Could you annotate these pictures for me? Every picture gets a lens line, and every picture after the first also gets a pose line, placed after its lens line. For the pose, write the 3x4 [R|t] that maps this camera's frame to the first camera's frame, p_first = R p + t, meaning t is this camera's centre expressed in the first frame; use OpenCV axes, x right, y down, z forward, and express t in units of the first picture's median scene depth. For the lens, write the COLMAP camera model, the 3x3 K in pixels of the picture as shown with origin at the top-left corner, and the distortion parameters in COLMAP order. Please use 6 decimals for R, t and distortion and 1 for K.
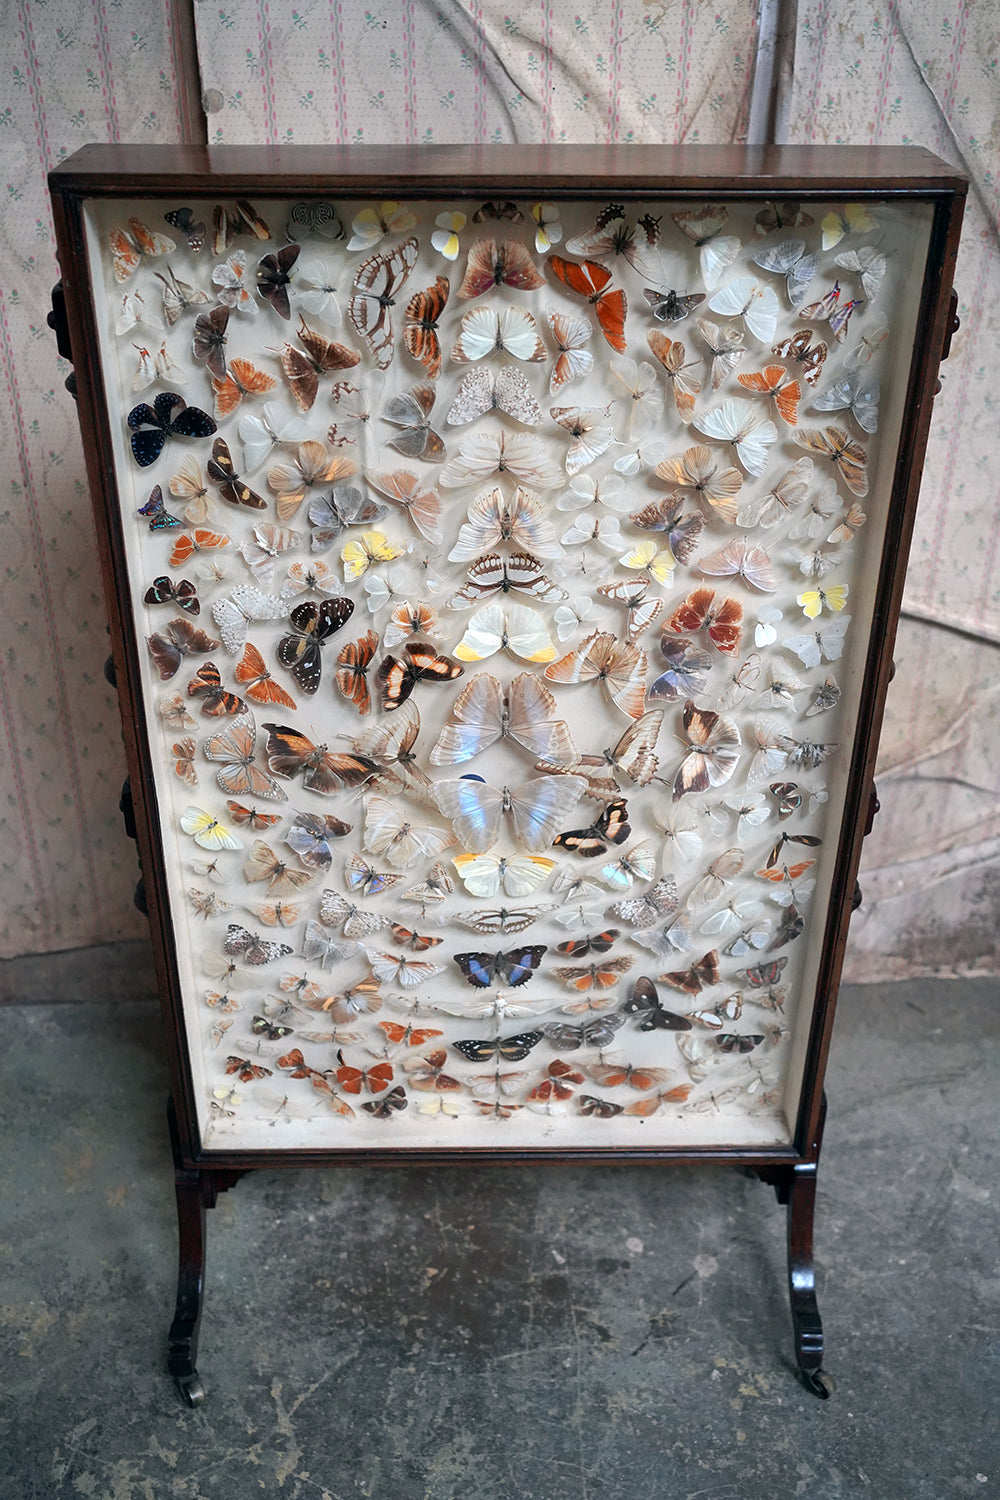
lens RADIAL K [[1512.7, 0, 506.1], [0, 1512.7, 744.4], [0, 0, 1]] dist [0.019598, 0.000000]
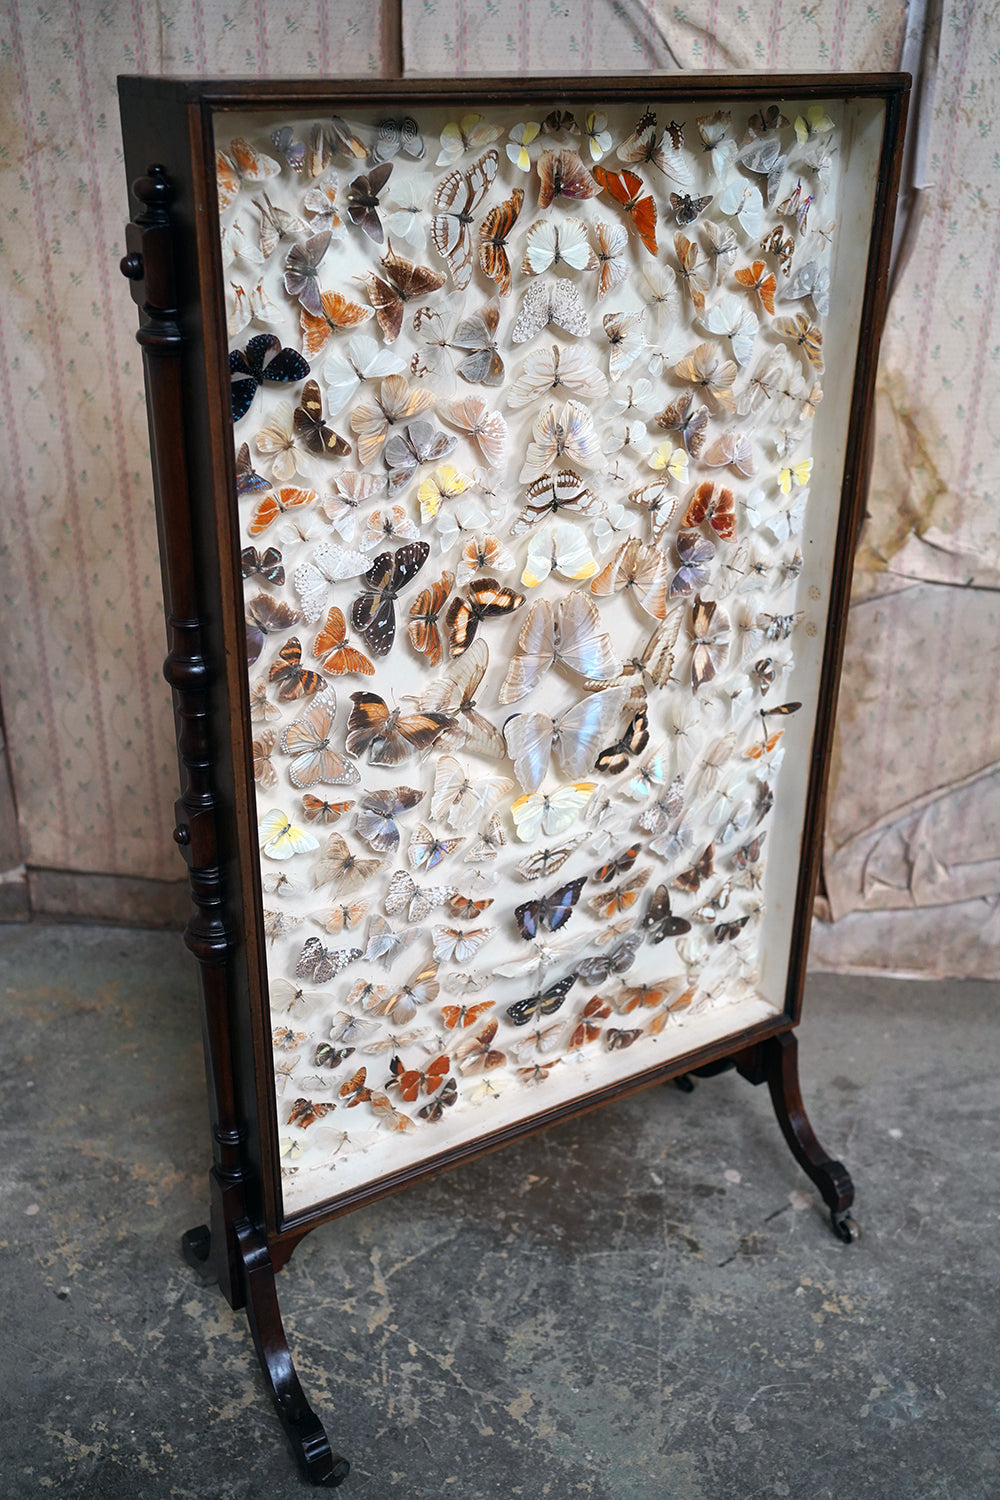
lens RADIAL K [[1512.7, 0, 502.7], [0, 1512.7, 749.7], [0, 0, 1]] dist [0.019598, 0.000000]
pose [[0.853558, -0.223271, 0.470732, -0.540924], [0.262778, 0.964670, -0.018937, 0.063294], [-0.449873, 0.139862, 0.882073, 0.138178]]
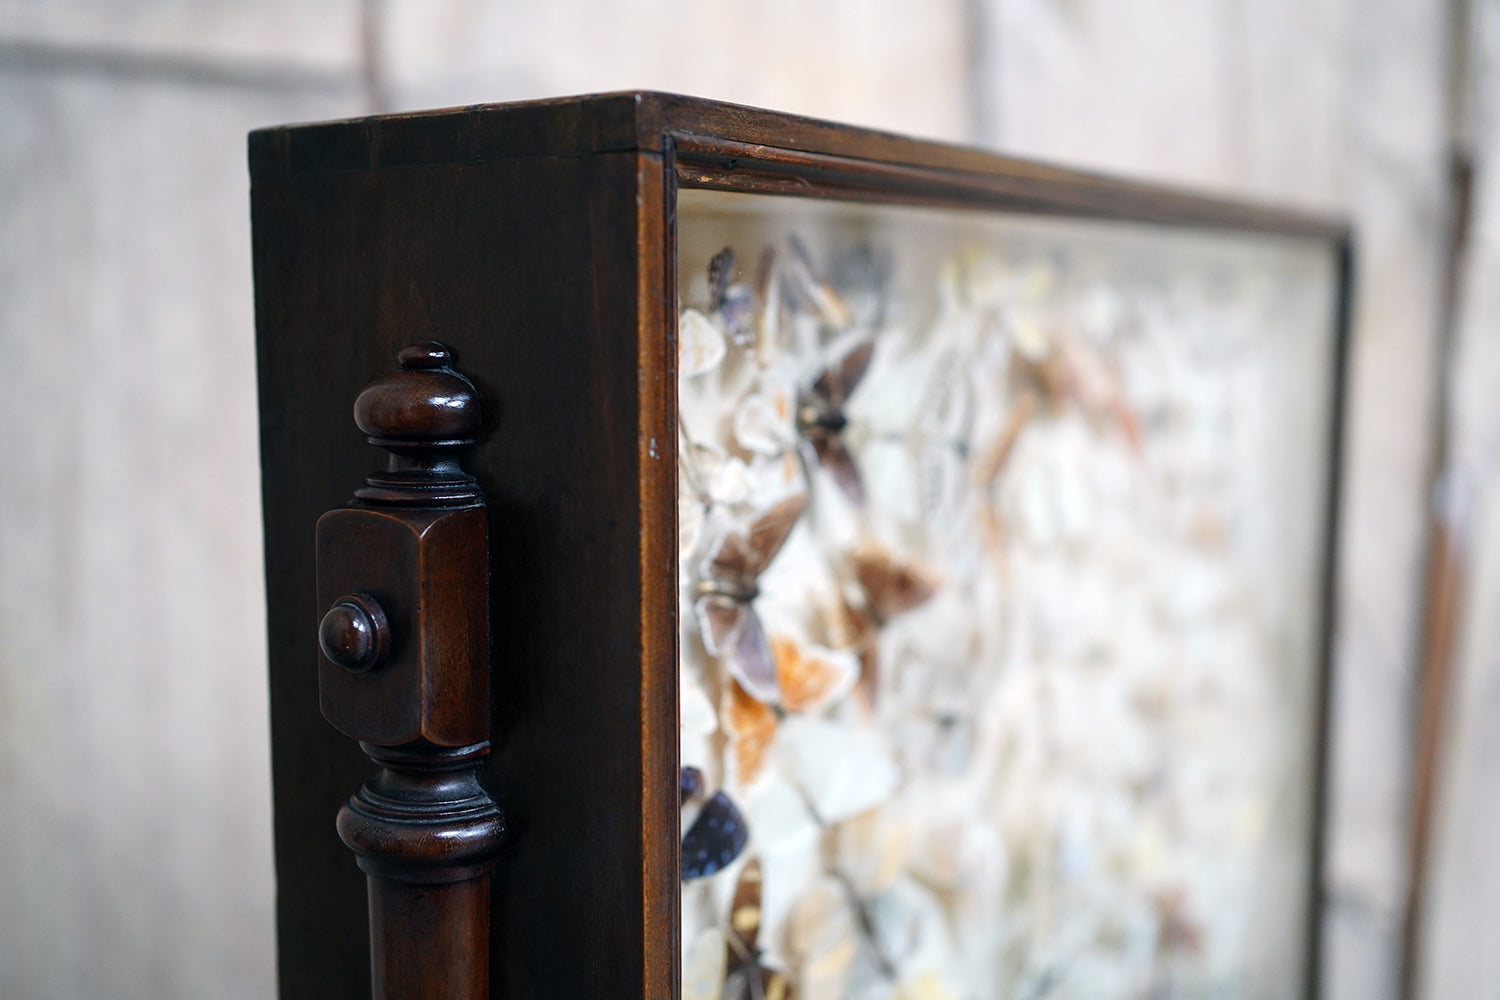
lens RADIAL K [[1512.7, 0, 745.5], [0, 1512.7, 504.1], [0, 0, 1]] dist [0.019598, 0.000000]
pose [[0.587826, -0.116678, 0.800529, -0.439253], [0.419784, 0.889890, -0.178544, -0.198512], [-0.691550, 0.441002, 0.572080, 0.700987]]
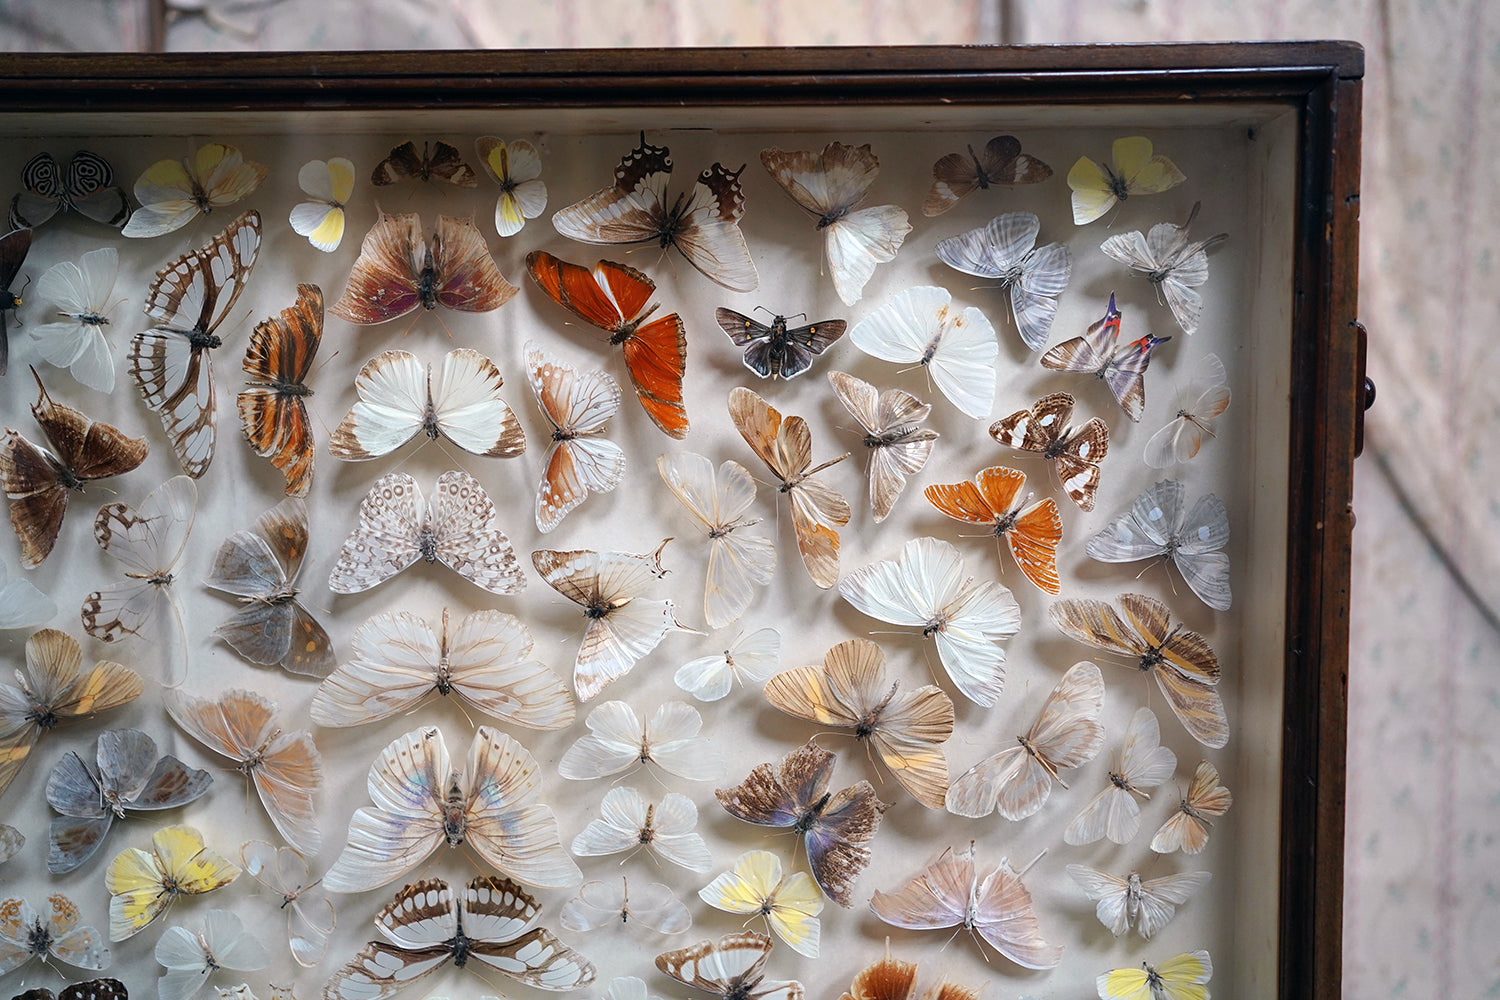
lens RADIAL K [[1512.7, 0, 735.5], [0, 1512.7, 495.0], [0, 0, 1]] dist [0.019598, 0.000000]
pose [[0.998644, -0.009112, -0.051259, 0.107841], [-0.014849, 0.893819, -0.448182, -0.022687], [0.049900, 0.448336, 0.892471, 0.521788]]
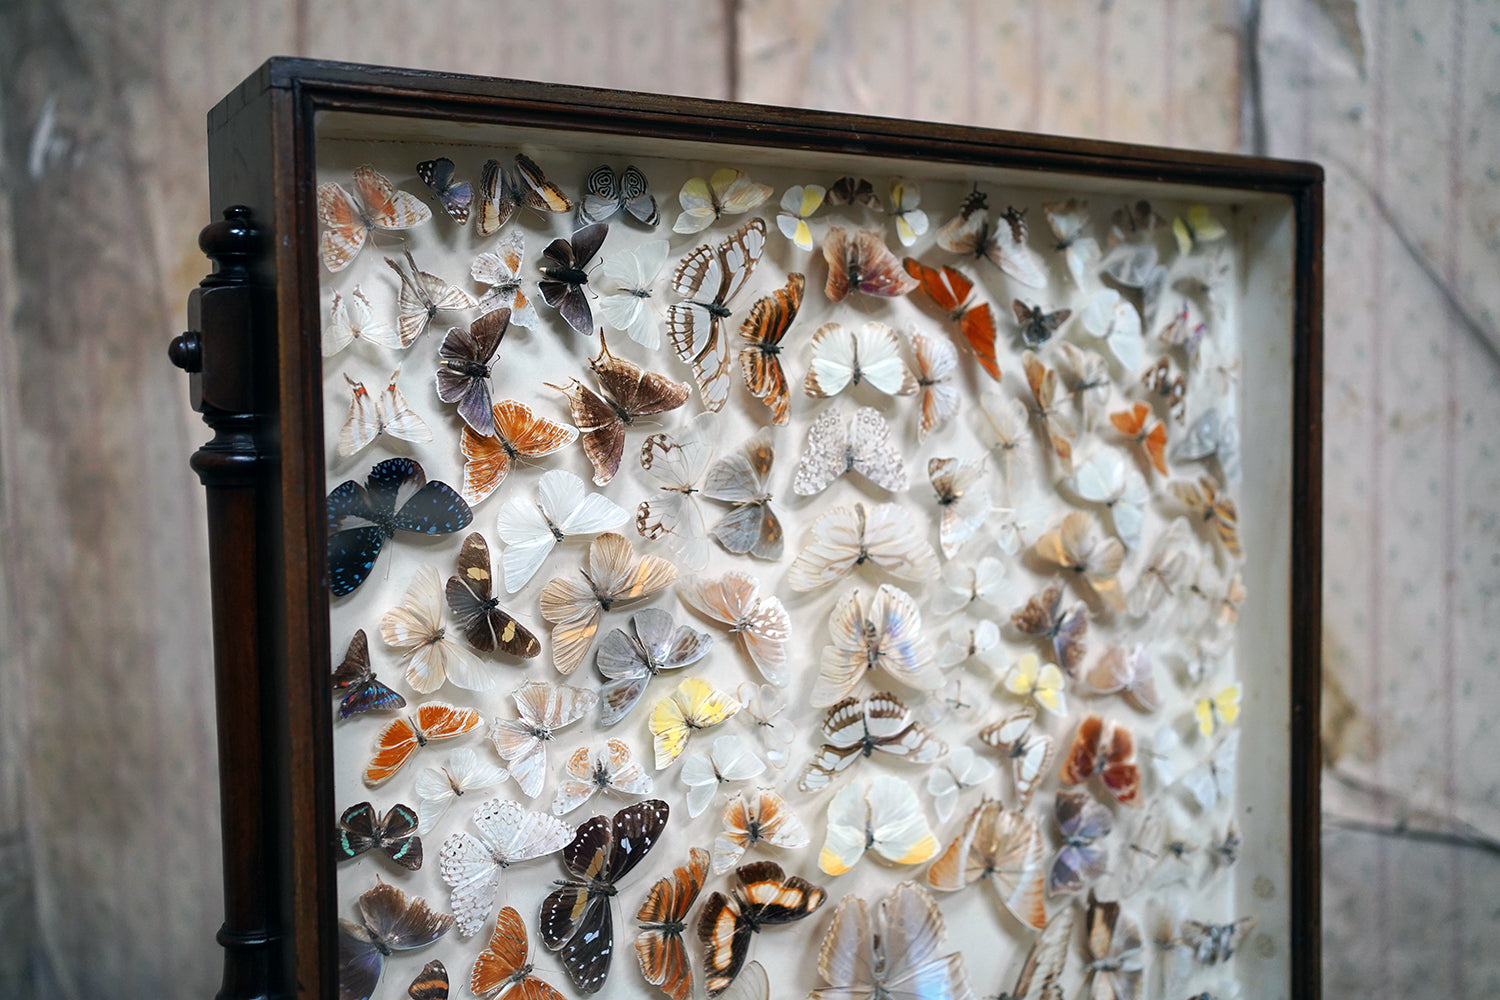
lens RADIAL K [[1512.7, 0, 754.0], [0, 1512.7, 504.0], [0, 0, 1]] dist [0.019598, 0.000000]
pose [[0.867215, -0.052033, 0.495208, -0.360539], [0.274286, 0.879955, -0.387874, 0.044520], [-0.415578, 0.472199, 0.777382, 0.452779]]
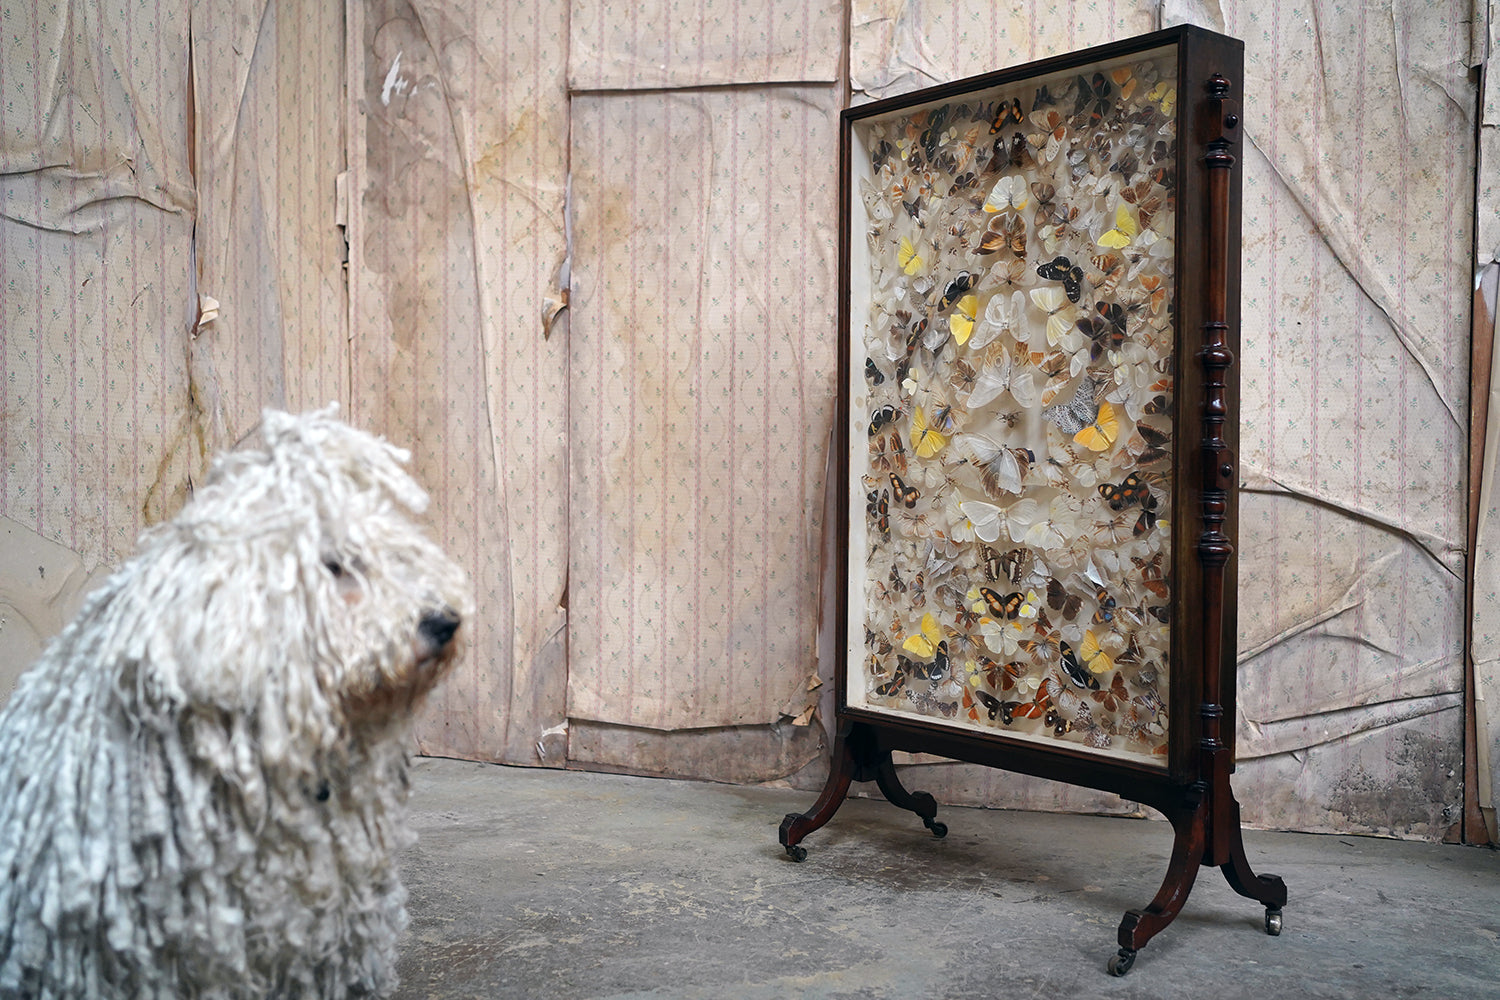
lens RADIAL K [[1512.7, 0, 753.7], [0, 1512.7, 480.4], [0, 0, 1]] dist [0.019598, 0.000000]
pose [[0.870926, -0.003886, 0.491398, -0.891862], [0.250664, 0.863609, -0.437433, 0.666282], [-0.422676, 0.504147, 0.753114, 0.049814]]
